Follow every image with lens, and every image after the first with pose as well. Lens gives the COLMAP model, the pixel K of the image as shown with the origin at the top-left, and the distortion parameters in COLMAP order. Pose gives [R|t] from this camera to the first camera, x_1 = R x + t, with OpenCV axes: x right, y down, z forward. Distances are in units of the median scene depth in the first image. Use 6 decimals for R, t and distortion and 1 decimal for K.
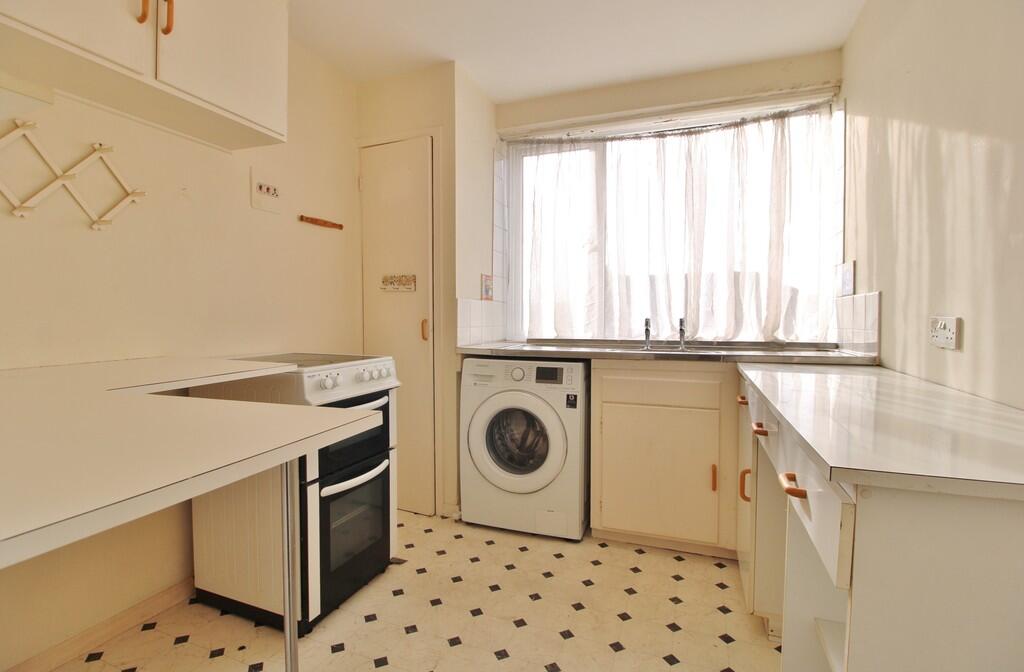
lens RADIAL K [[479.7, 0, 513.5], [0, 479.7, 329.8], [0, 0, 1]] dist [0.001794, -0.000071]
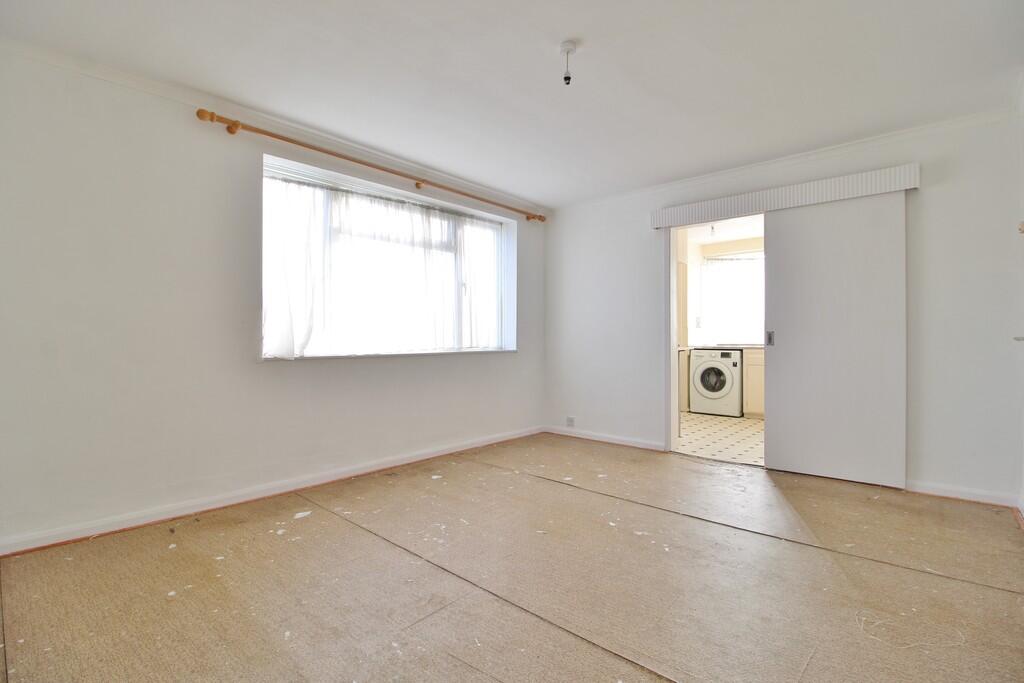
lens RADIAL K [[479.7, 0, 510.6], [0, 479.7, 340.1], [0, 0, 1]] dist [0.001794, -0.000071]
pose [[0.932597, -0.003596, -0.360903, -0.083762], [-0.006070, 0.999653, -0.025646, 0.084141], [0.360869, 0.026108, 0.932251, -1.976998]]
